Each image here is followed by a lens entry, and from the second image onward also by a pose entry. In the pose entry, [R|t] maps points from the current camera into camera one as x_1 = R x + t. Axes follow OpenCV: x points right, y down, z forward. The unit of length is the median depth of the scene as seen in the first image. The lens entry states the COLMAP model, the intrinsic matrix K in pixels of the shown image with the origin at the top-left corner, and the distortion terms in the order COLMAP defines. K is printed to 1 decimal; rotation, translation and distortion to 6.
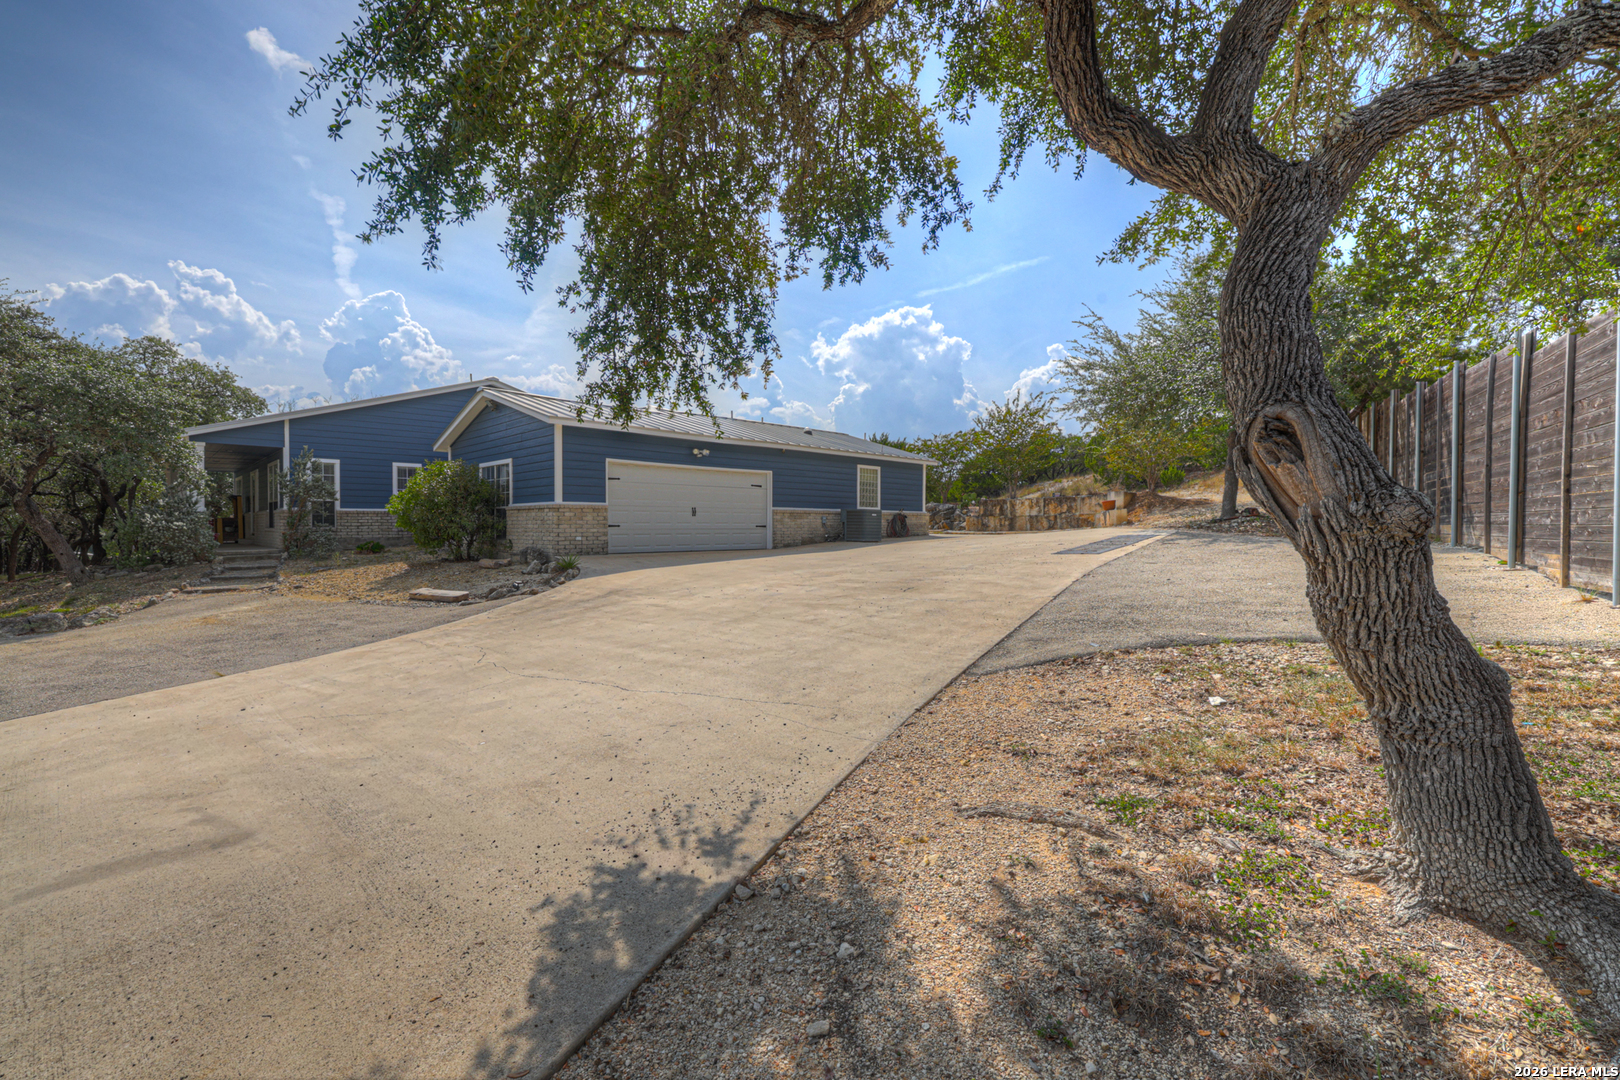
lens RADIAL K [[696.5, 0, 803.9], [0, 696.5, 535.4], [0, 0, 1]] dist [-0.011667, 0.000500]
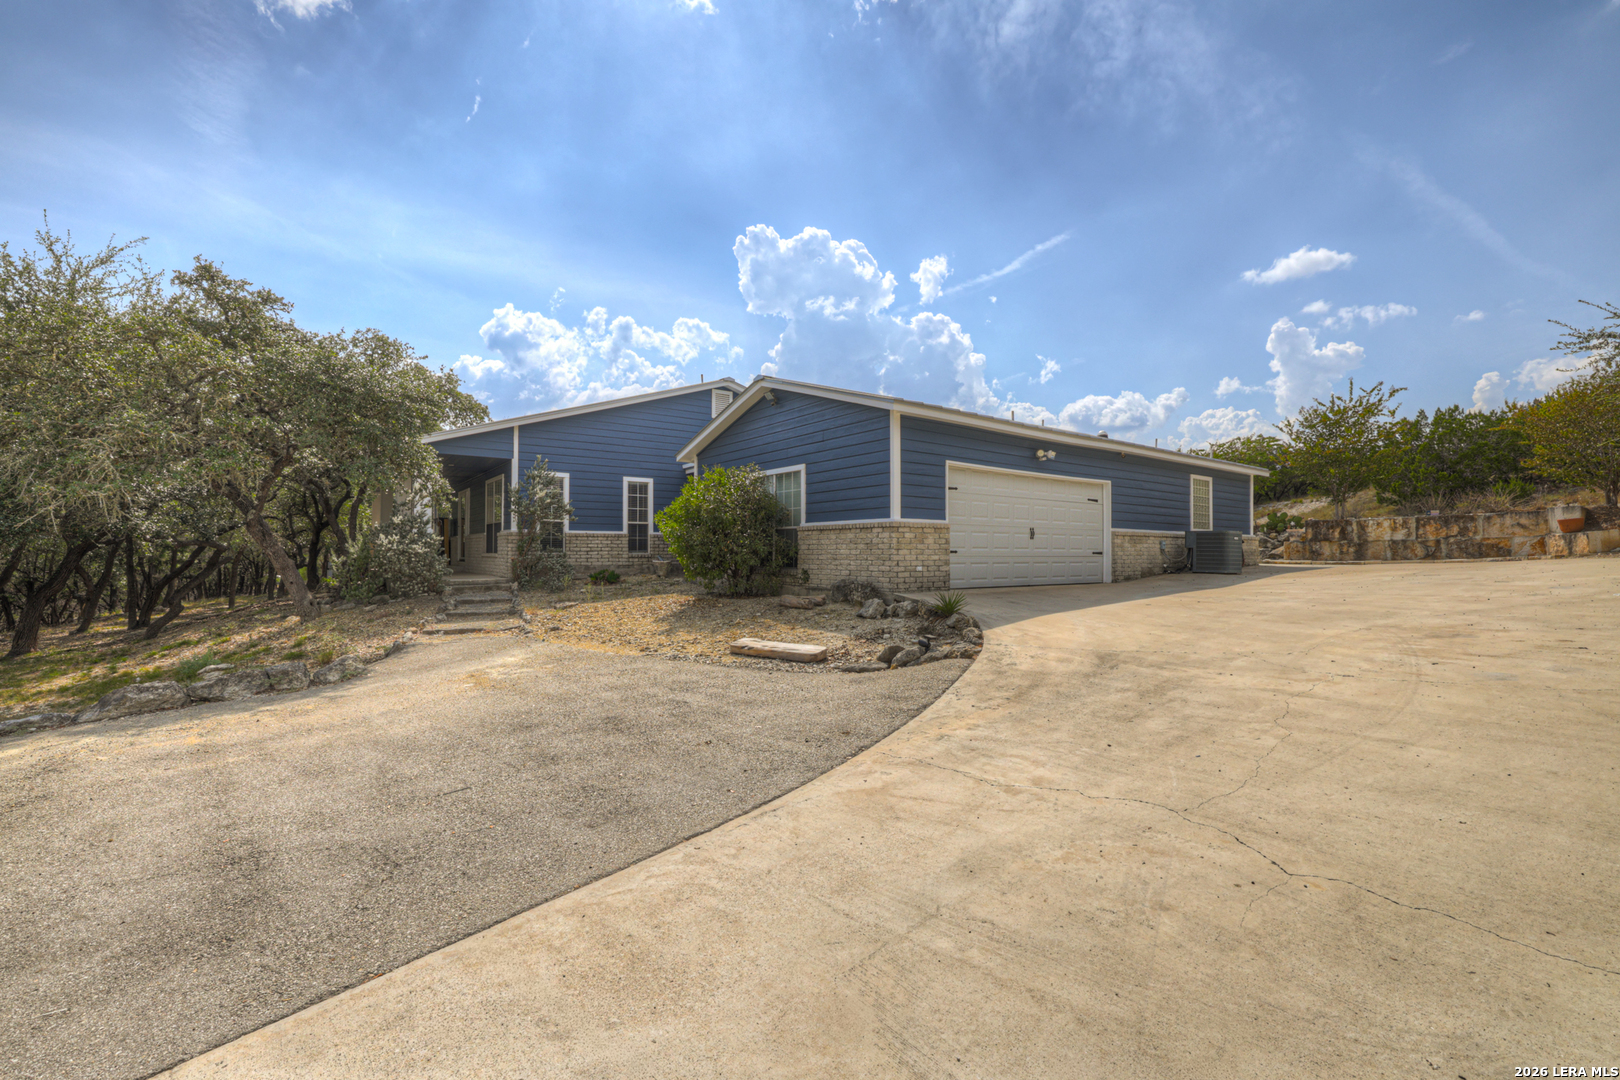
lens RADIAL K [[687.7, 0, 811.2], [0, 687.7, 546.9], [0, 0, 1]] dist [-0.040906, 0.000091]
pose [[0.991159, 0.001782, -0.132666, -0.274392], [-0.004821, 0.999733, -0.022590, -0.001363], [0.132590, 0.023030, 0.990903, 0.217062]]
